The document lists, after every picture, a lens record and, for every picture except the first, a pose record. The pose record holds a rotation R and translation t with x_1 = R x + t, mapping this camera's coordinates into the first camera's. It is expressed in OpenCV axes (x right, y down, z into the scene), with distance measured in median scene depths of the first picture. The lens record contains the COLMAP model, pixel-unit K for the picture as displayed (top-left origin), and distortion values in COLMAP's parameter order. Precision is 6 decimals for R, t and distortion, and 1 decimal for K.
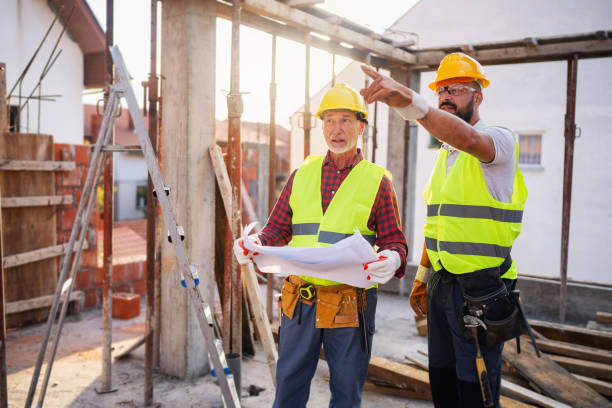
lens RADIAL K [[585.8, 0, 307.4], [0, 585.8, 203.8], [0, 0, 1]] dist [-0.005986, 0.007056]
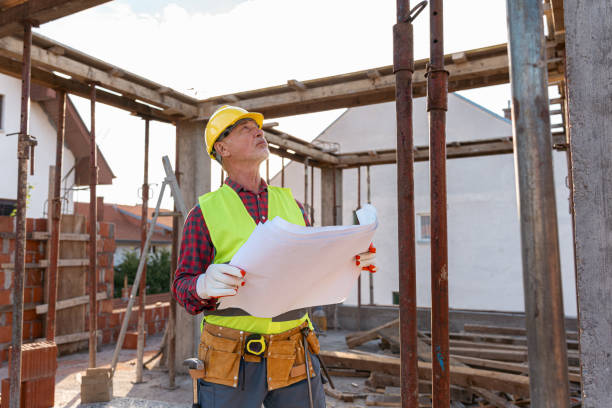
lens RADIAL K [[511.1, 0, 306.0], [0, 511.1, 204.0], [0, 0, 1]] dist [-0.003468, -0.000378]
pose [[0.993820, -0.018633, 0.109432, -0.045226], [0.035498, 0.987392, -0.154263, 0.066510], [-0.105178, 0.157195, 0.981951, -0.278662]]
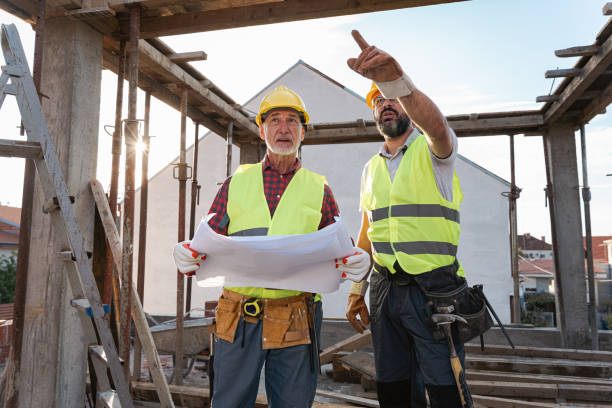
lens RADIAL K [[488.7, 0, 306.0], [0, 488.7, 204.0], [0, 0, 1]] dist [0.002341, 0.001839]
pose [[0.936049, 0.021466, 0.351216, -0.094131], [0.038927, 0.985694, -0.163991, 0.061068], [-0.349711, 0.167175, 0.921821, 0.137498]]
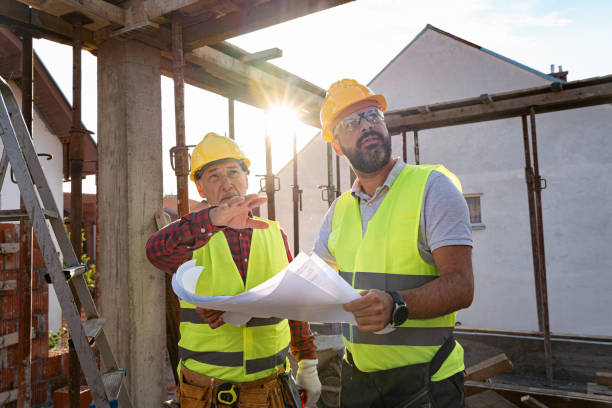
lens RADIAL K [[492.8, 0, 306.0], [0, 492.8, 204.0], [0, 0, 1]] dist [0.003832, 0.000559]
pose [[0.996454, -0.053634, 0.064829, 0.004057], [0.061609, 0.989852, -0.128051, -0.005555], [-0.057303, 0.131591, 0.989646, 0.217459]]
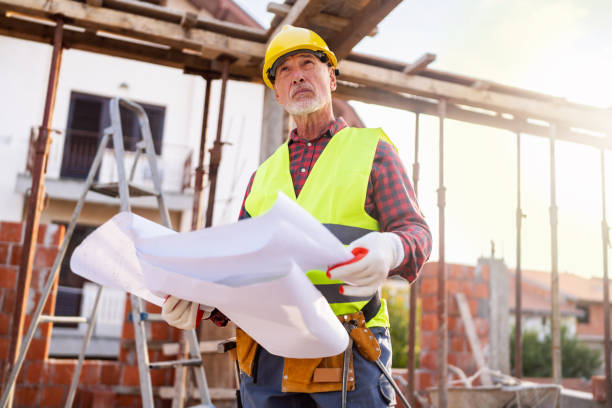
lens RADIAL K [[592.9, 0, 311.4], [0, 592.9, 205.7], [0, 0, 1]] dist [0.007245, 0.002607]
pose [[0.822099, -0.082748, -0.563299, 0.321054], [-0.072833, 0.965969, -0.248194, 0.098439], [0.564667, 0.245066, 0.788095, 0.199332]]
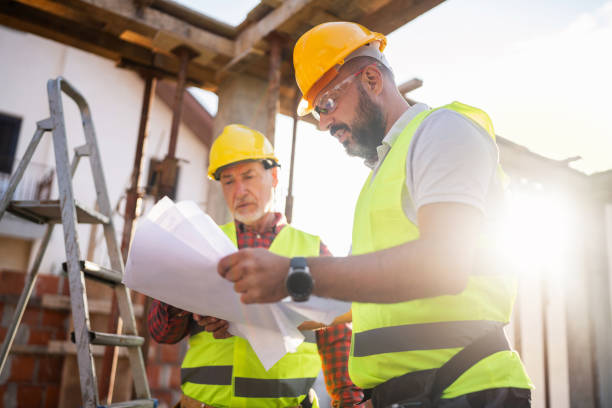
lens RADIAL K [[592.9, 0, 311.4], [0, 592.9, 205.7], [0, 0, 1]] dist [0.007245, 0.002607]
pose [[0.941736, -0.060909, -0.330792, 0.124076], [-0.053486, 0.943835, -0.326060, 0.066365], [0.332073, 0.324755, 0.885586, 0.257946]]
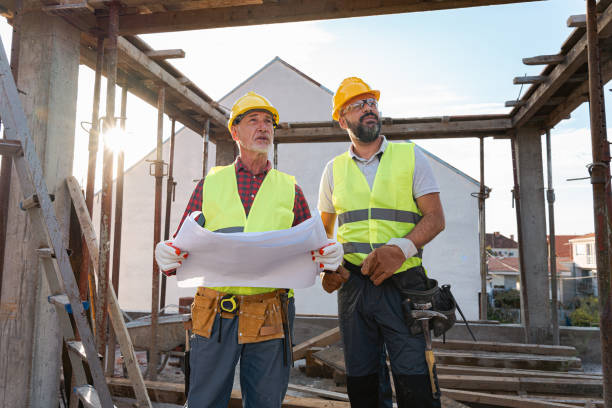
lens RADIAL K [[488.7, 0, 306.0], [0, 488.7, 204.0], [0, 0, 1]] dist [0.002341, 0.001839]
pose [[0.916162, 0.030617, 0.399637, -0.101458], [0.034562, 0.987329, -0.154875, 0.059835], [-0.399315, 0.155703, 0.903496, 0.123983]]
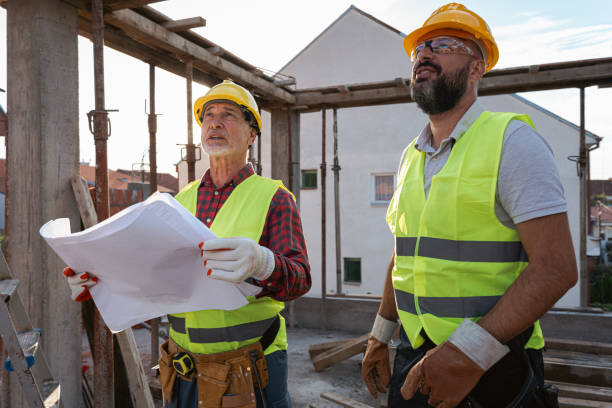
lens RADIAL K [[489.5, 0, 306.4], [0, 489.5, 205.1], [0, 0, 1]] dist [-0.000963, 0.008900]
pose [[0.974278, -0.031264, 0.223170, 0.002442], [0.047084, 0.996713, -0.065923, 0.001919], [-0.220375, 0.074735, 0.972548, 0.195059]]
